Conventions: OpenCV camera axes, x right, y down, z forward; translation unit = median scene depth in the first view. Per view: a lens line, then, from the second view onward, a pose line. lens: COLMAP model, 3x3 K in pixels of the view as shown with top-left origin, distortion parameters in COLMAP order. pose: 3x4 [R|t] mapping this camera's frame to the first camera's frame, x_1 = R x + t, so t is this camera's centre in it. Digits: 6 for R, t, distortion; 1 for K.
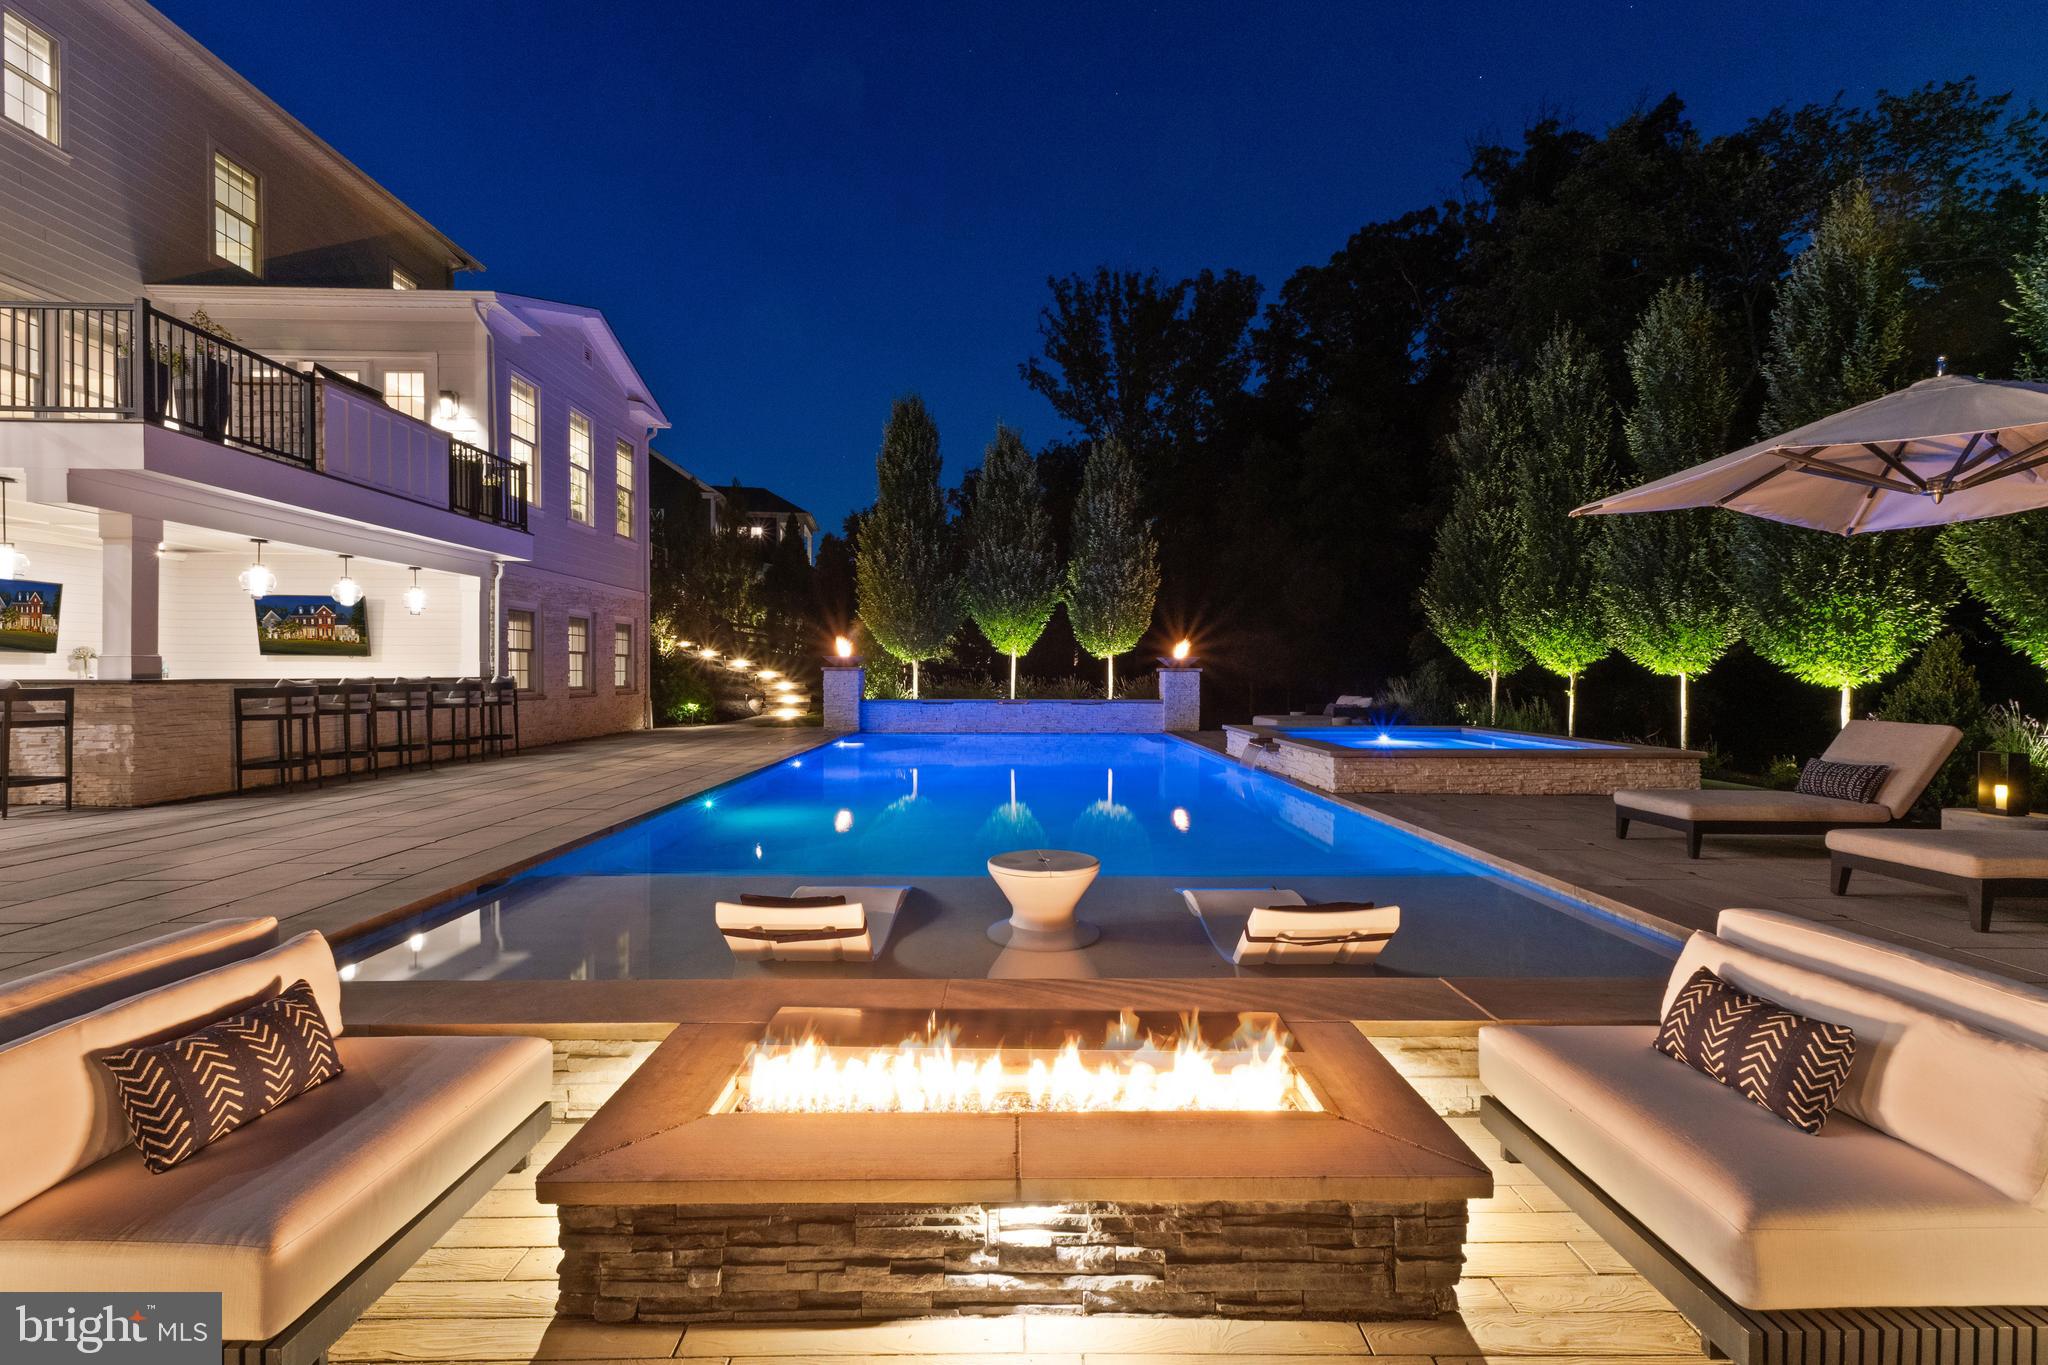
lens RADIAL K [[881.3, 0, 1027.3], [0, 881.3, 681.7], [0, 0, 1]] dist [0.001641, 0.000527]
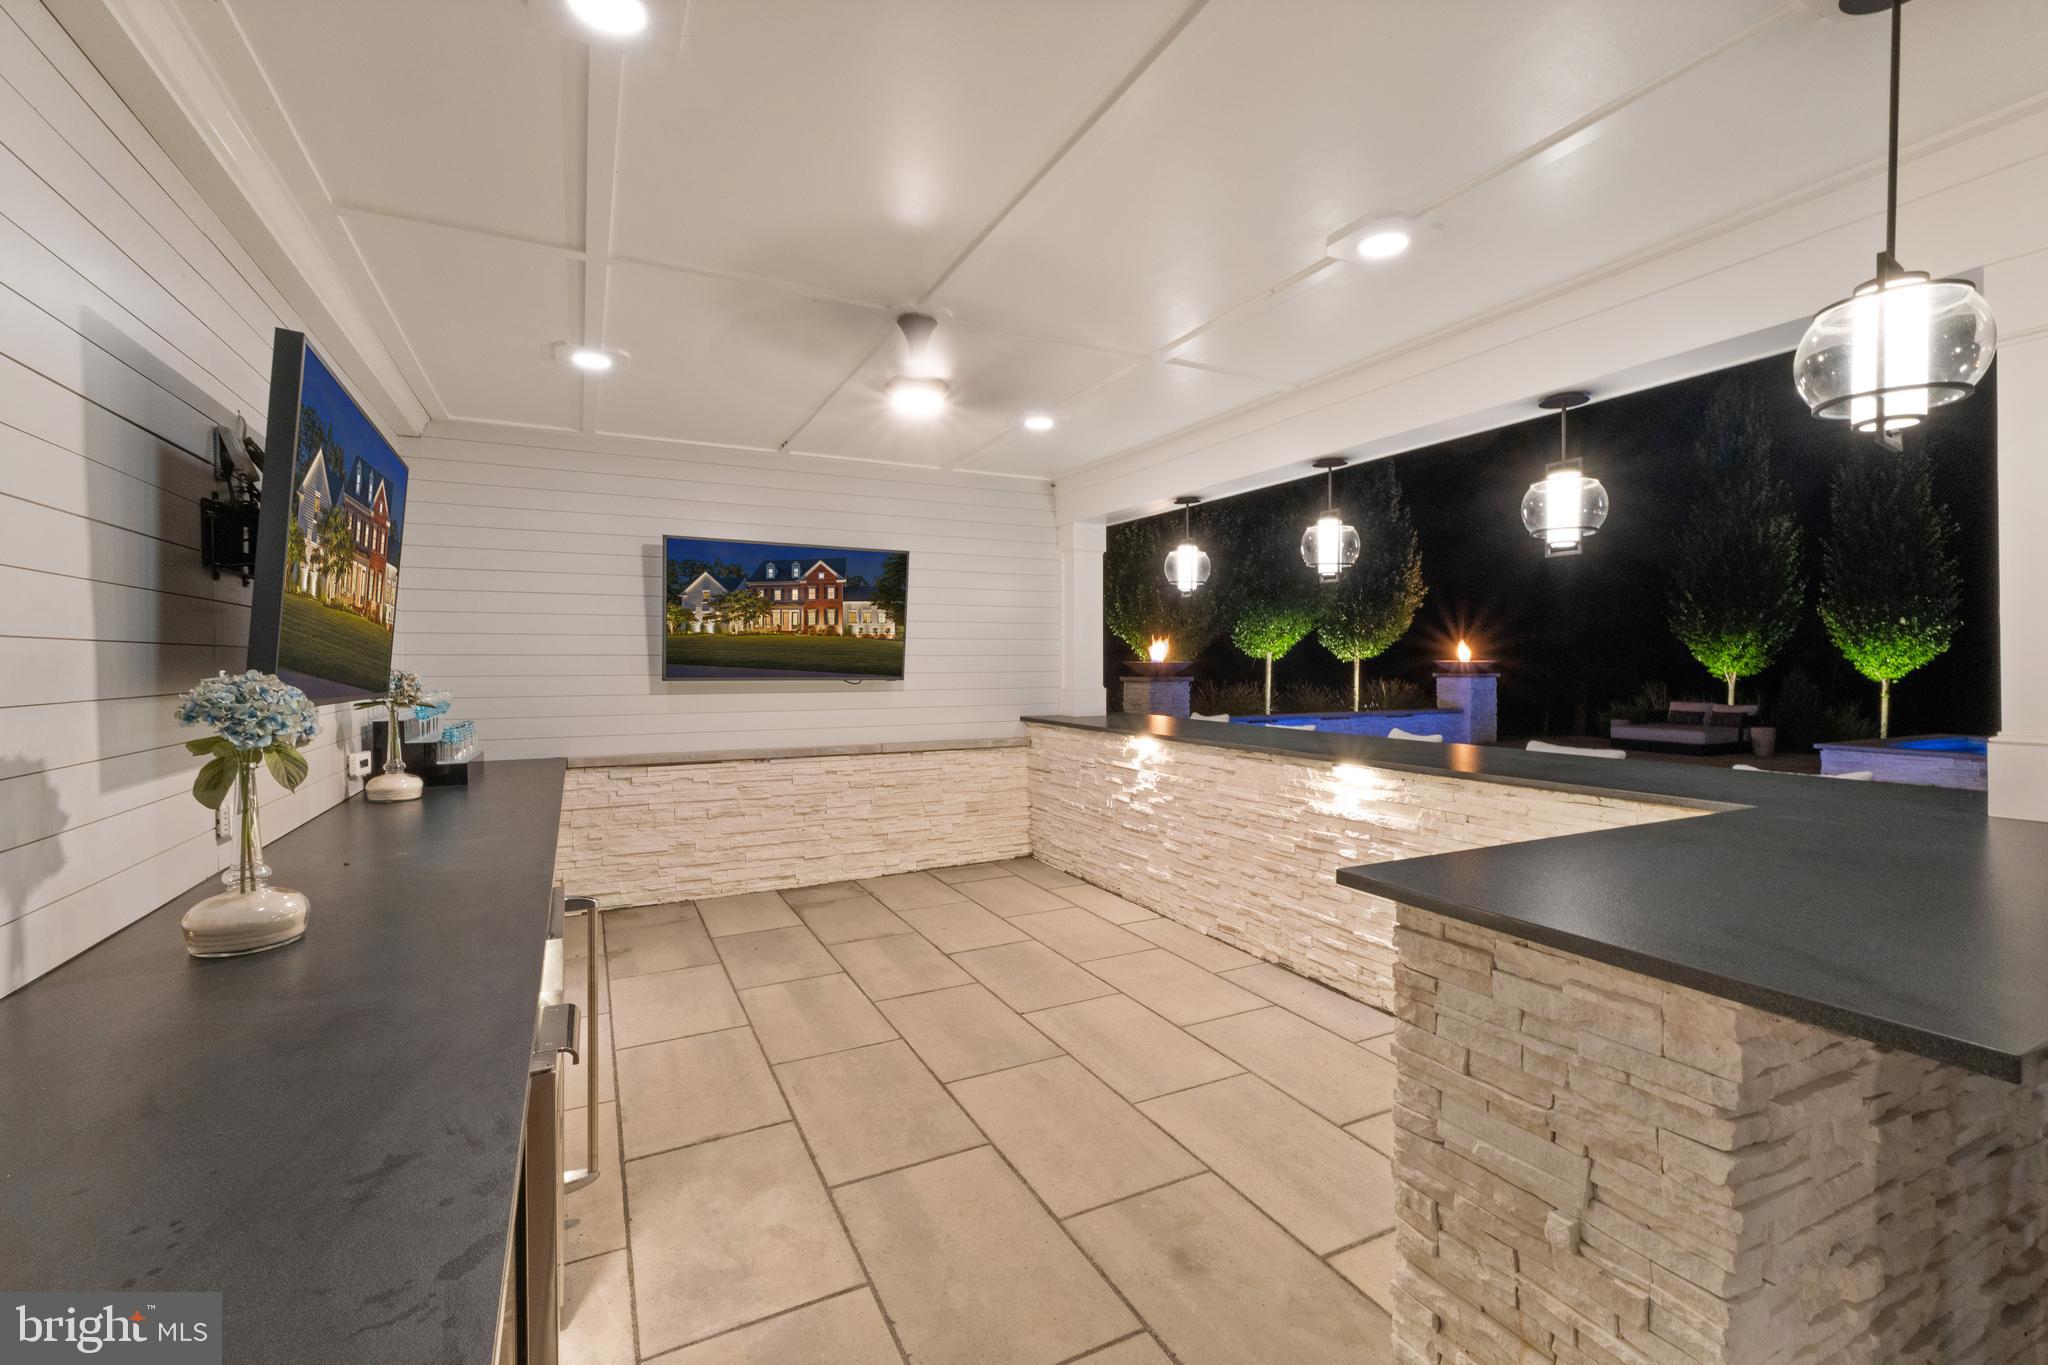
lens RADIAL K [[881.3, 0, 1019.2], [0, 881.3, 671.1], [0, 0, 1]] dist [0.001641, 0.000527]
pose [[0.906678, -0.005622, 0.421787, -0.958601], [0.007747, 0.999964, -0.003325, -0.028243], [-0.421753, 0.006283, 0.906689, 0.581418]]
